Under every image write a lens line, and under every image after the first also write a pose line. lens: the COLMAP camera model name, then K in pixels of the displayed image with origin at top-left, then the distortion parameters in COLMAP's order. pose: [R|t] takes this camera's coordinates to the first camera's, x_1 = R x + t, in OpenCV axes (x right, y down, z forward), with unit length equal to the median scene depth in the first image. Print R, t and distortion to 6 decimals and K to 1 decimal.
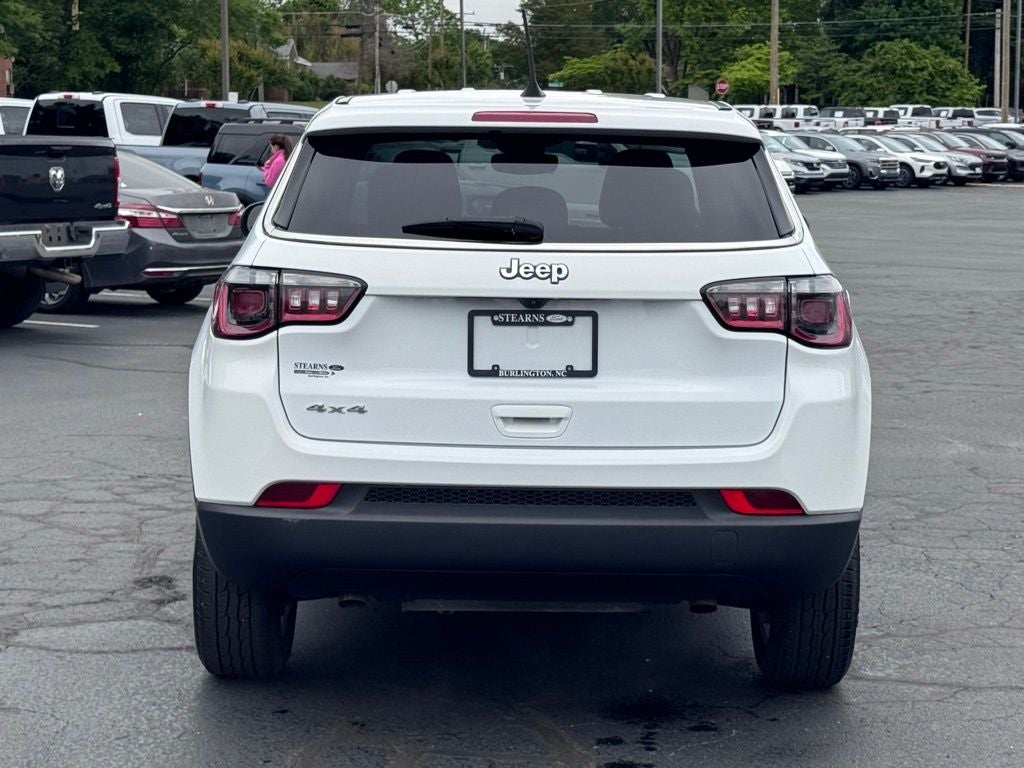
lens RADIAL K [[2182.0, 0, 514.7], [0, 2182.0, 383.8], [0, 0, 1]] dist [0.121181, 0.383583]
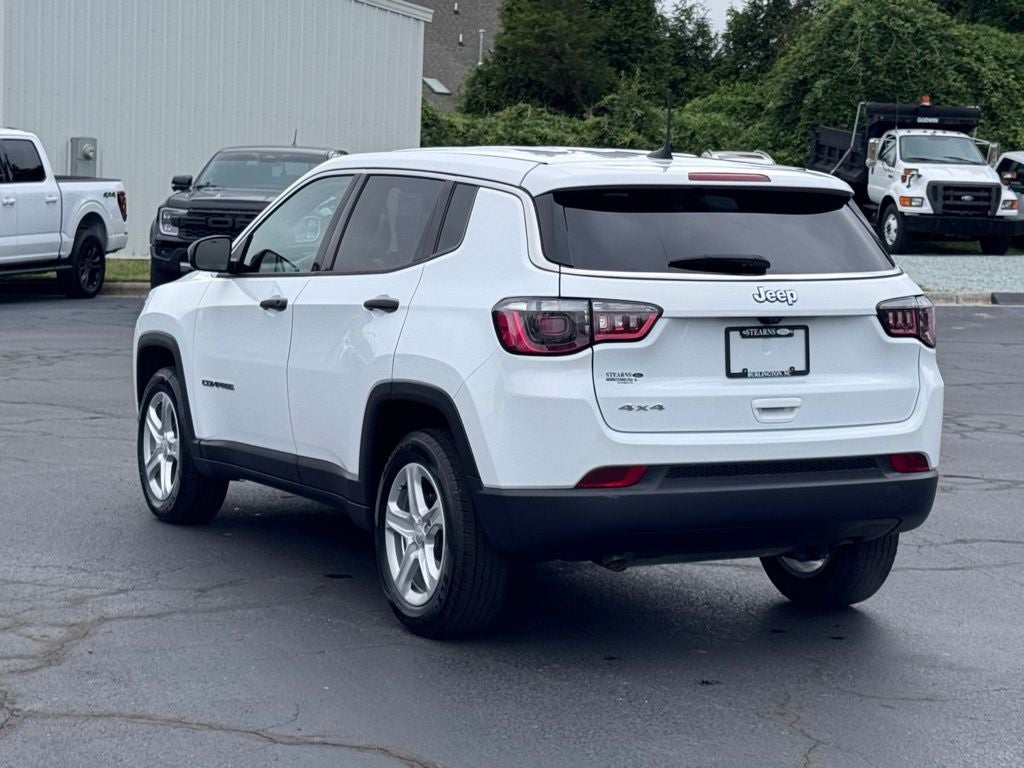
lens RADIAL K [[2182.0, 0, 514.7], [0, 2182.0, 383.8], [0, 0, 1]] dist [0.121181, 0.383583]
pose [[0.890609, -0.038762, 0.453116, -0.723062], [0.042535, 0.999093, 0.001865, -0.007795], [-0.452777, 0.017613, 0.891450, -0.101931]]
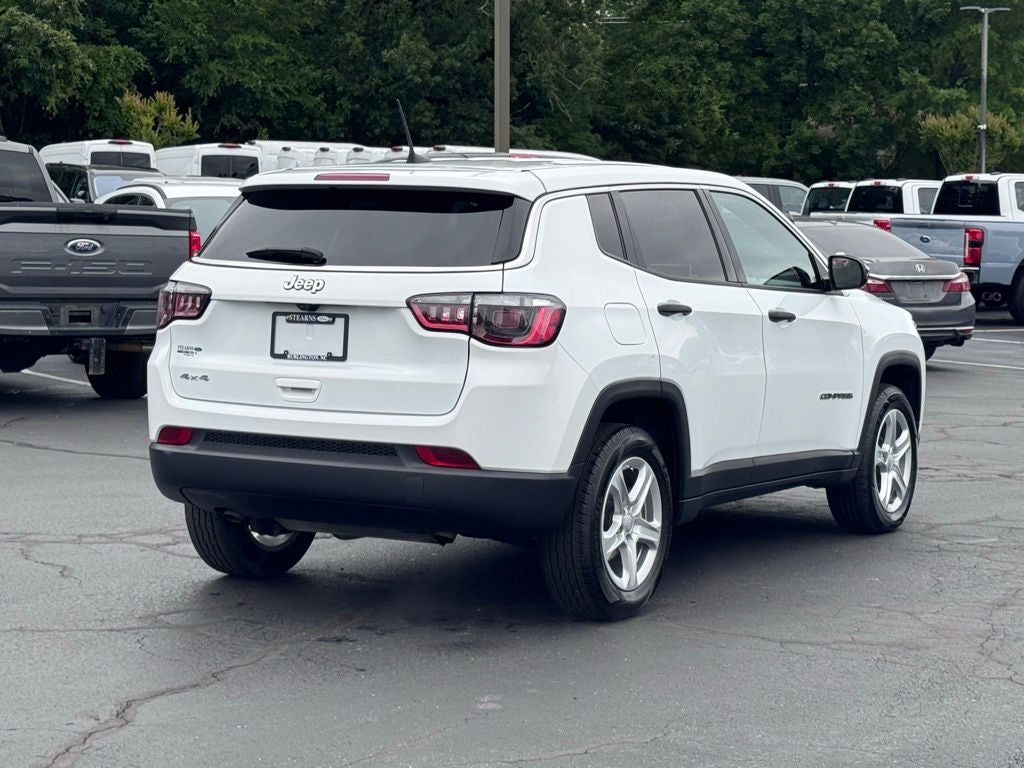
lens RADIAL K [[2182.0, 0, 514.7], [0, 2182.0, 383.8], [0, 0, 1]] dist [0.121181, 0.383583]
pose [[0.869309, 0.036960, -0.492885, 0.821762], [-0.055860, 0.998158, -0.023673, 0.038359], [0.491102, 0.048111, 0.869772, -0.162903]]
